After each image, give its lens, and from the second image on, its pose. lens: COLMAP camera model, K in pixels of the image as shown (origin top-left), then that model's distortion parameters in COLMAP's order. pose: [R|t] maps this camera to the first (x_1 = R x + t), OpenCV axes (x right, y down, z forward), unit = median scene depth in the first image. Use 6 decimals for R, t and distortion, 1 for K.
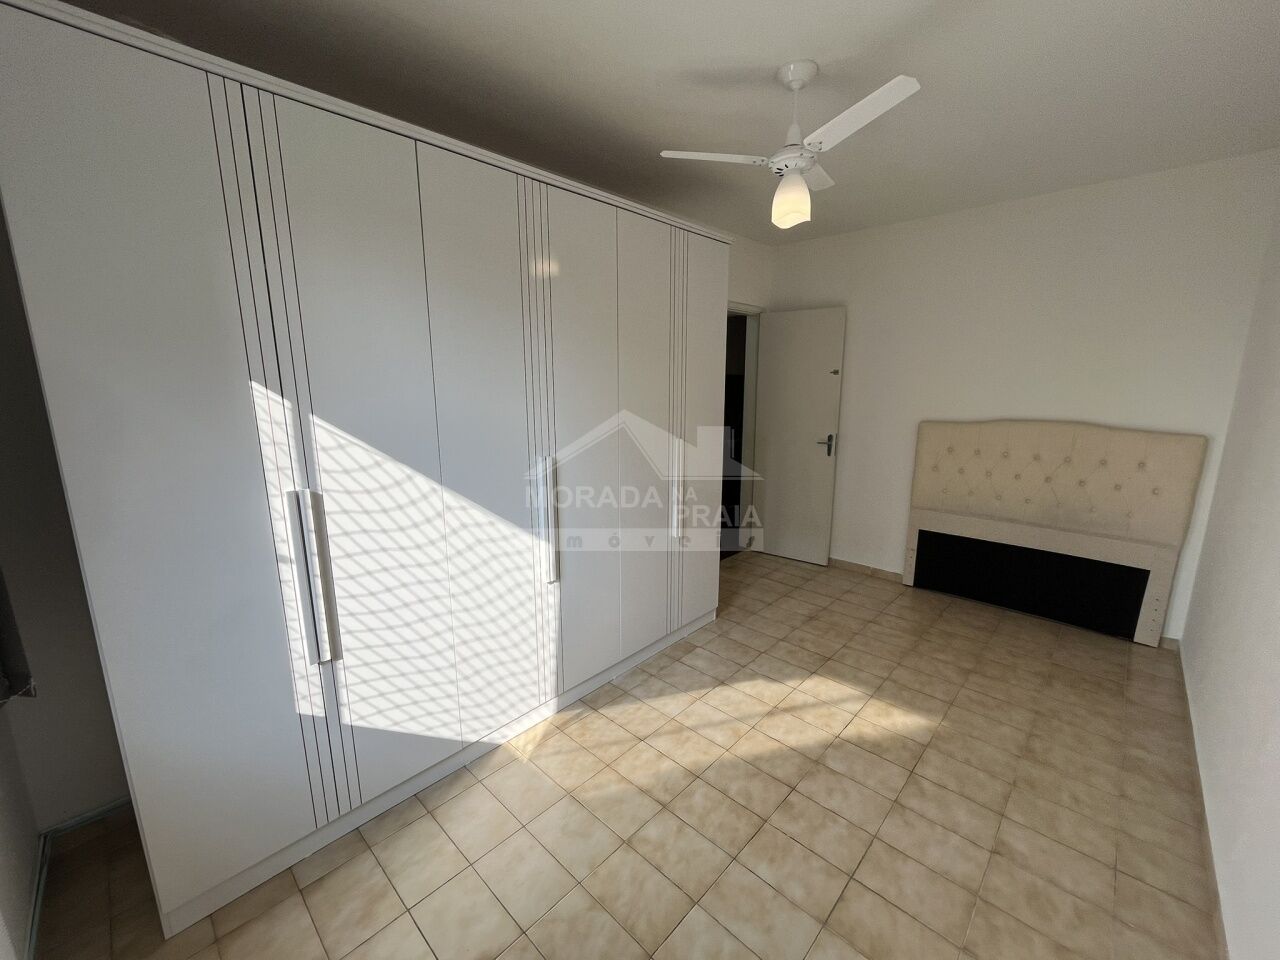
lens RADIAL K [[514.7, 0, 638.6], [0, 514.7, 479.5], [0, 0, 1]] dist [-0.001880, -0.000789]
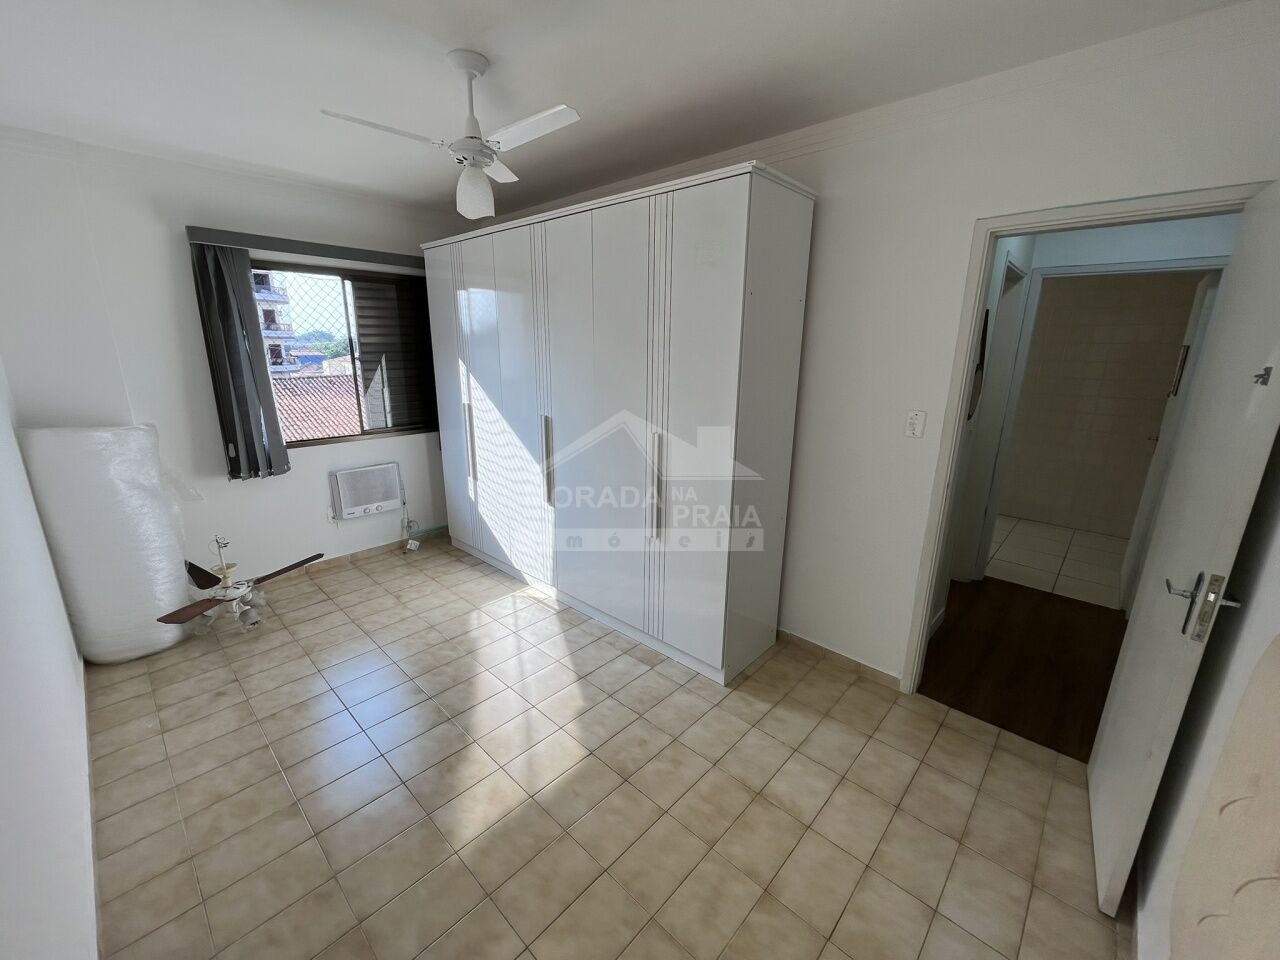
lens RADIAL K [[514.7, 0, 639.3], [0, 514.7, 482.1], [0, 0, 1]] dist [-0.001880, -0.000789]
pose [[0.011191, 0.257084, -0.966324, 1.303969], [-0.202693, 0.946905, 0.249571, -0.290658], [0.979178, 0.193075, 0.062706, 1.244251]]
